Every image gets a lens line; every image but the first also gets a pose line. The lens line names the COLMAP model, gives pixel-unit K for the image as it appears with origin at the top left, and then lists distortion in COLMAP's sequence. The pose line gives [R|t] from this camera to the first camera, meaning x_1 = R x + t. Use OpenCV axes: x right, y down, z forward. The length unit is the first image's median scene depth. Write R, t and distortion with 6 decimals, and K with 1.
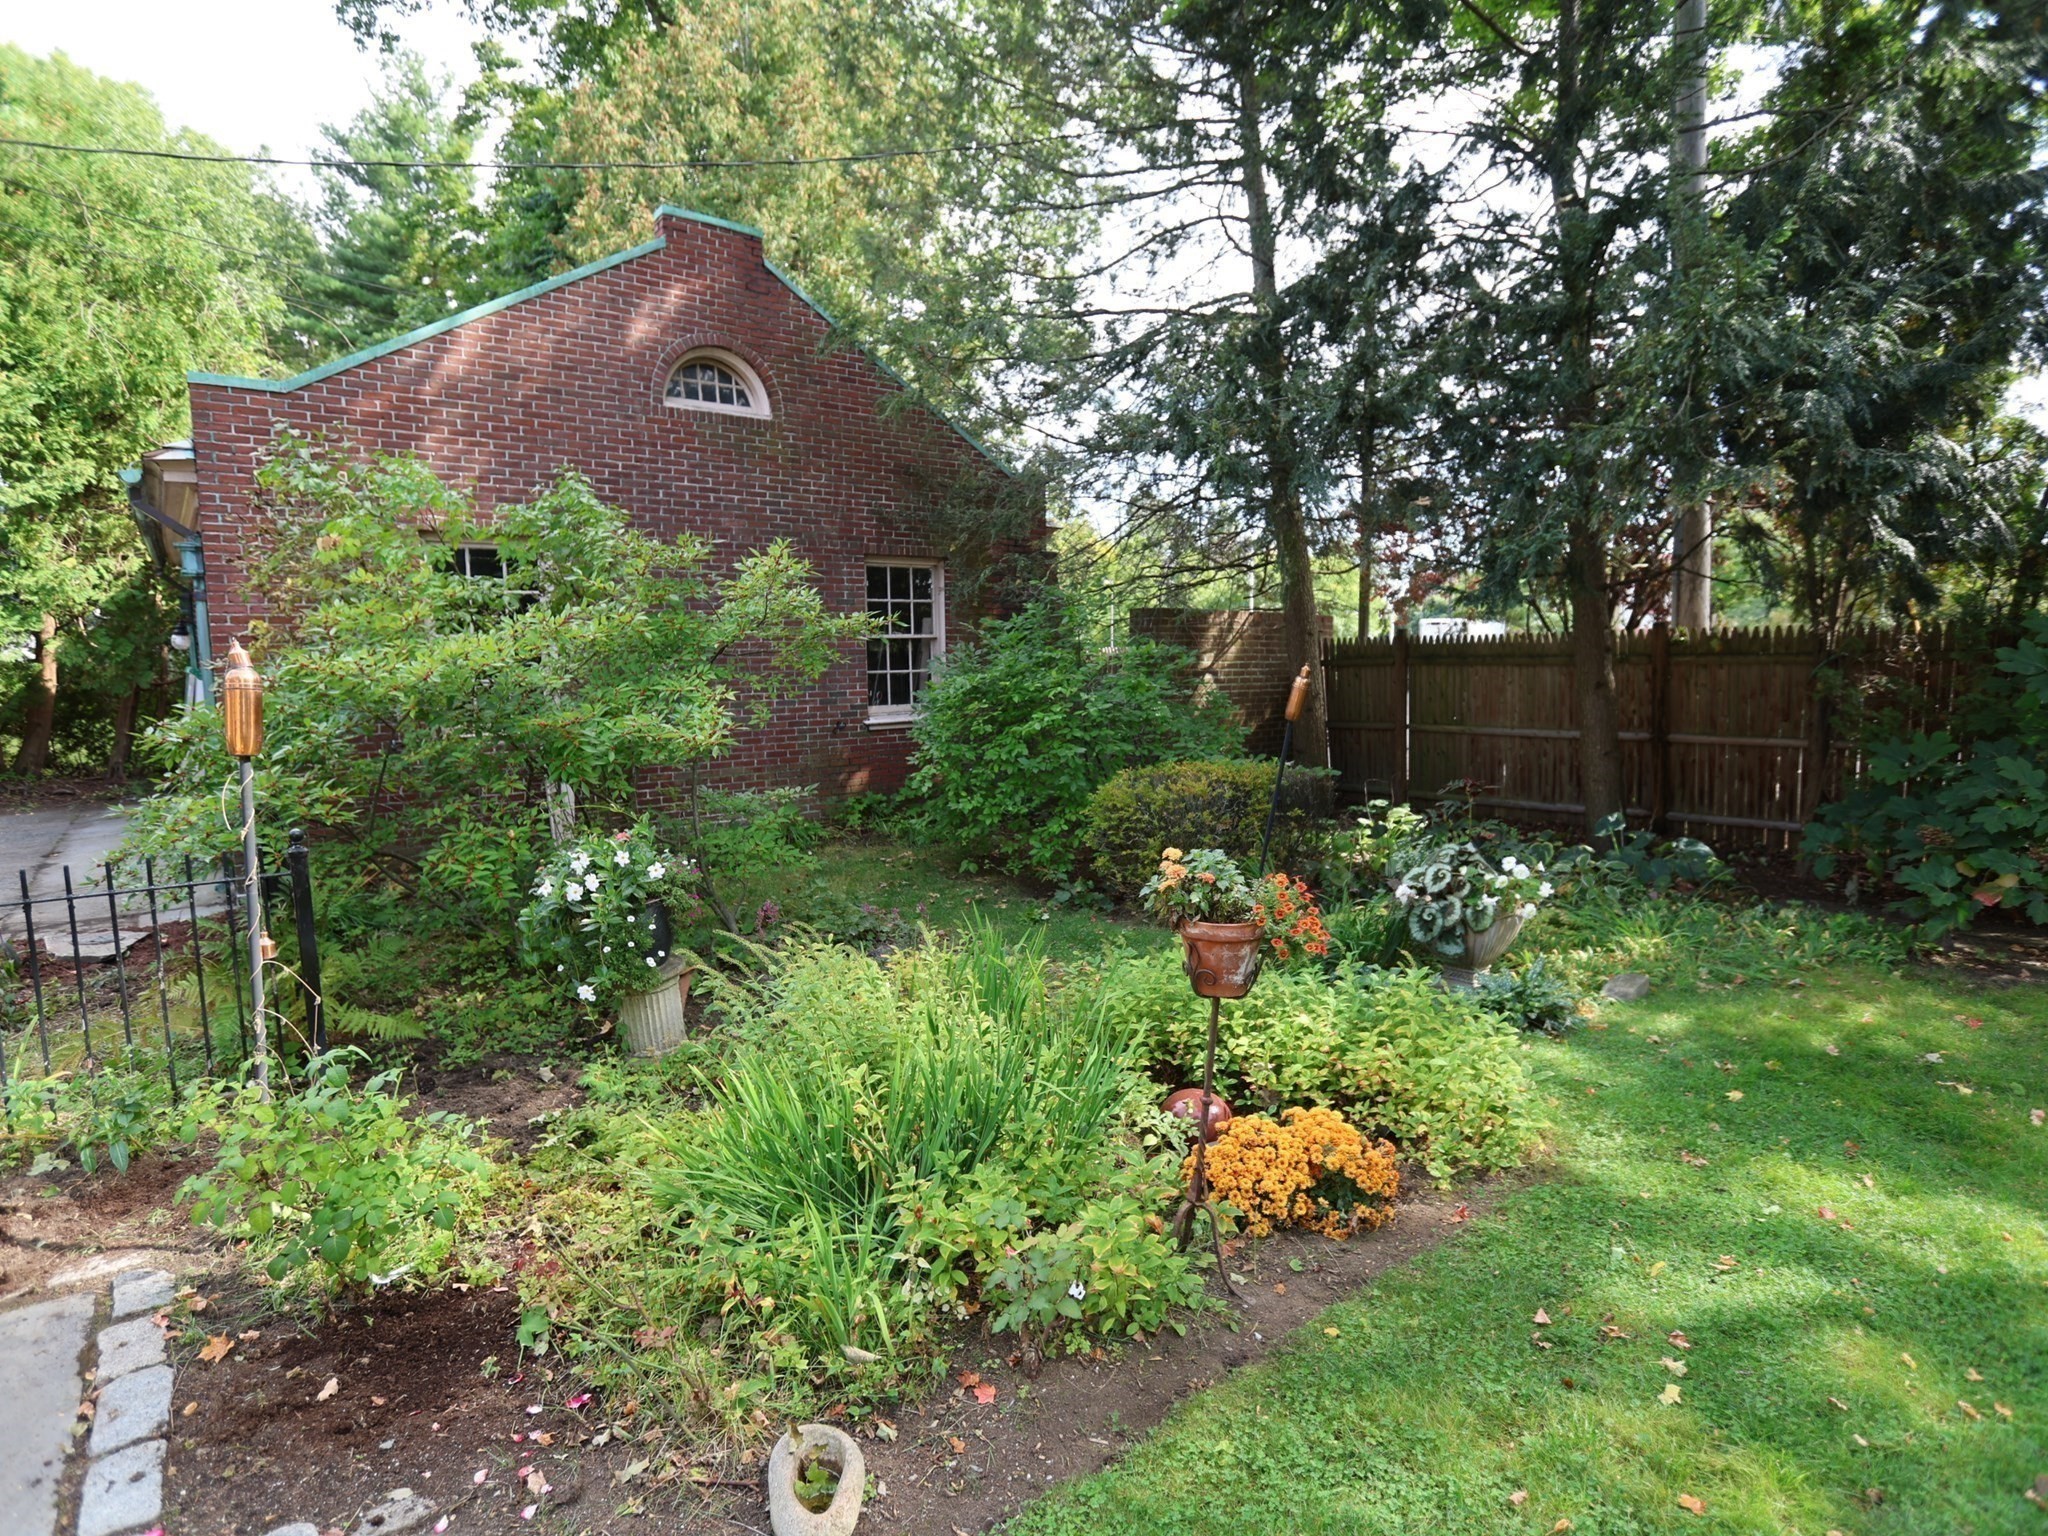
lens RADIAL K [[1090.4, 0, 1024.0], [0, 1090.4, 768.0], [0, 0, 1]] dist [-0.044276, 0.024939]
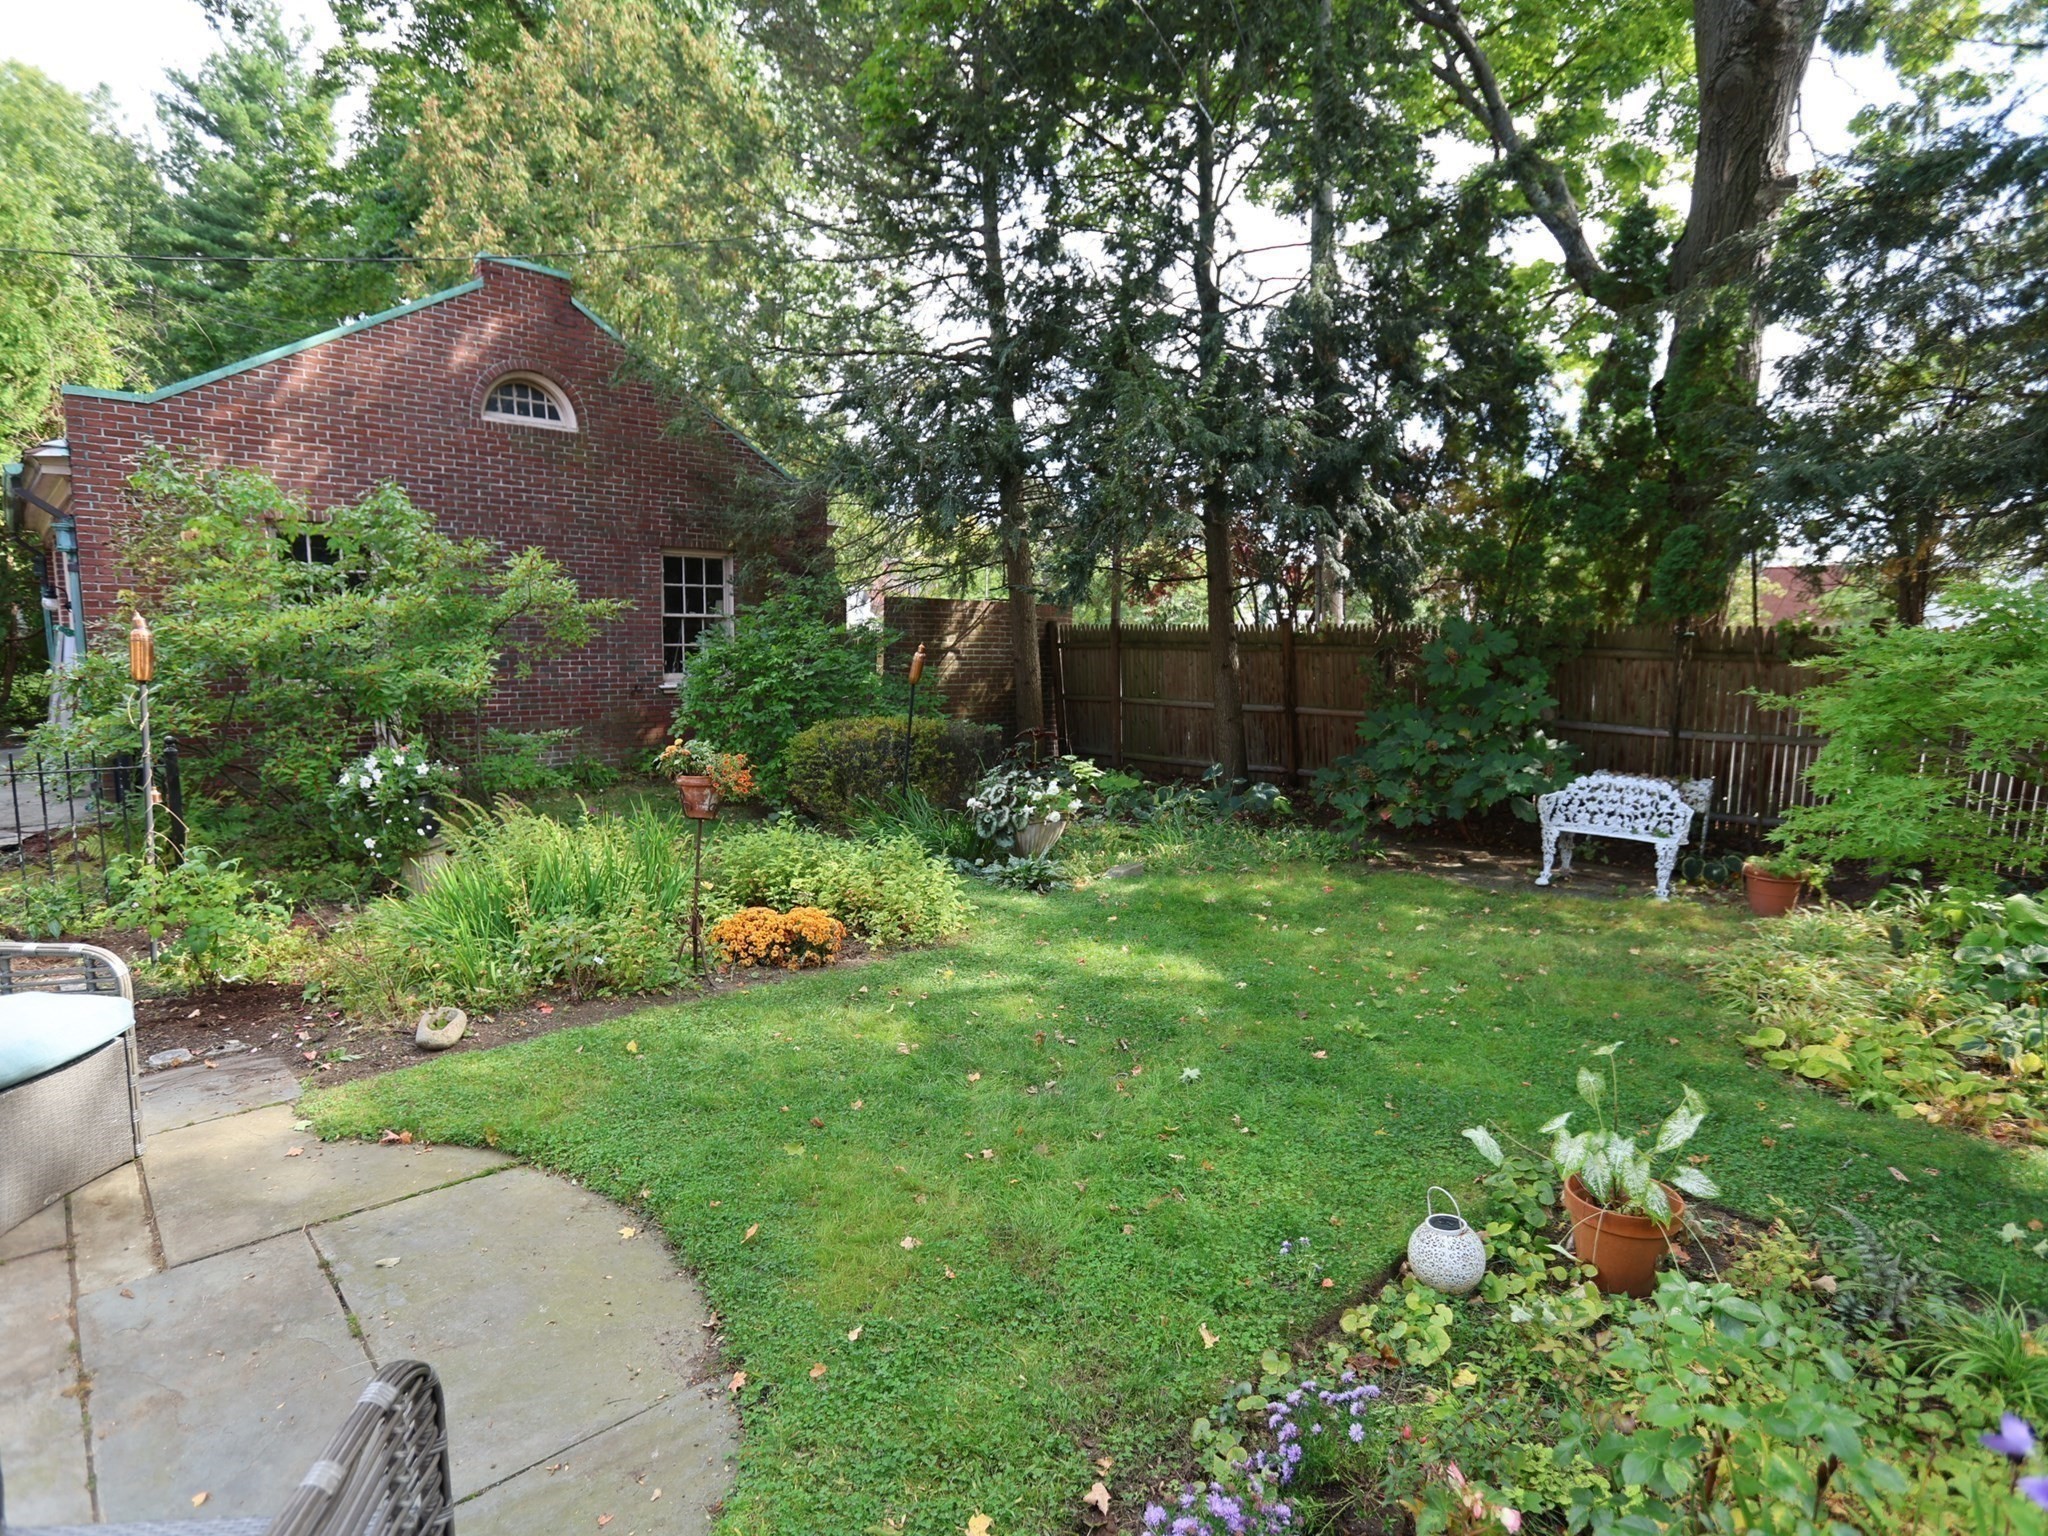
lens RADIAL K [[1090.4, 0, 1024.0], [0, 1090.4, 768.0], [0, 0, 1]] dist [-0.044276, 0.024939]
pose [[0.995259, 0.013870, 0.096267, 0.151565], [-0.015577, 0.999734, 0.017004, 0.023234], [-0.096006, -0.018423, 0.995210, -0.249479]]
